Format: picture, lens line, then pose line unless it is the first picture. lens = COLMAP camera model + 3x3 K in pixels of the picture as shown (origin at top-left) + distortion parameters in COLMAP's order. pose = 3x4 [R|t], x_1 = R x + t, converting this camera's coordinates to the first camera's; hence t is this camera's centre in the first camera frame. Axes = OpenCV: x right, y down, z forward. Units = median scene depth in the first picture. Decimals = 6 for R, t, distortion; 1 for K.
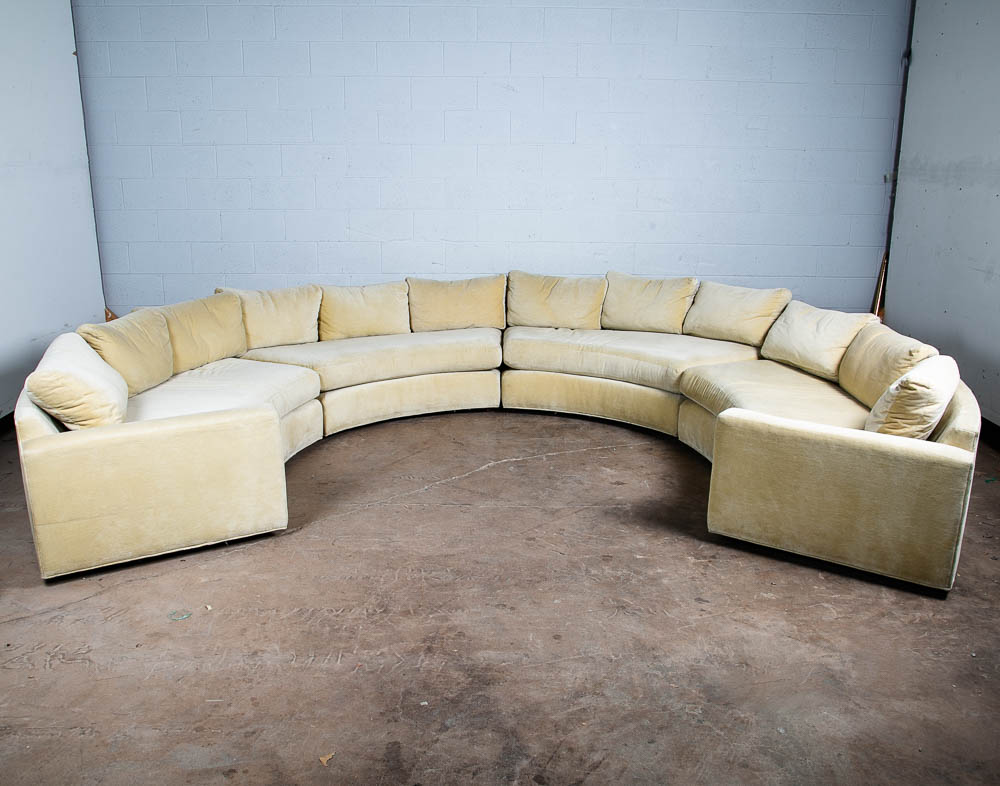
lens RADIAL K [[915.8, 0, 500.0], [0, 915.8, 393.2], [0, 0, 1]] dist [-0.083875, 0.056979]
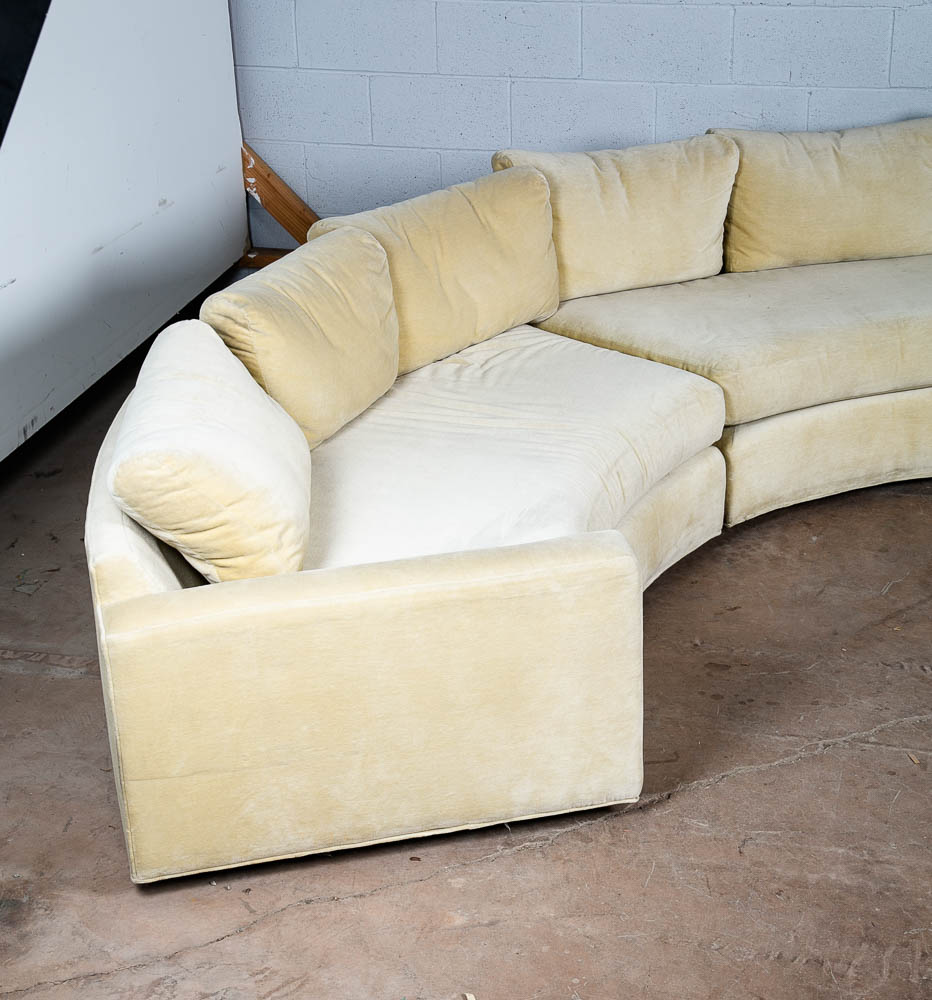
lens RADIAL K [[2180.1, 0, 443.4], [0, 2180.1, 555.0], [0, 0, 1]] dist [0.160713, 0.000000]
pose [[0.953834, 0.095179, -0.284855, -0.029709], [-0.042329, 0.981592, 0.186241, -0.161015], [0.297338, -0.165585, 0.940304, -0.020202]]
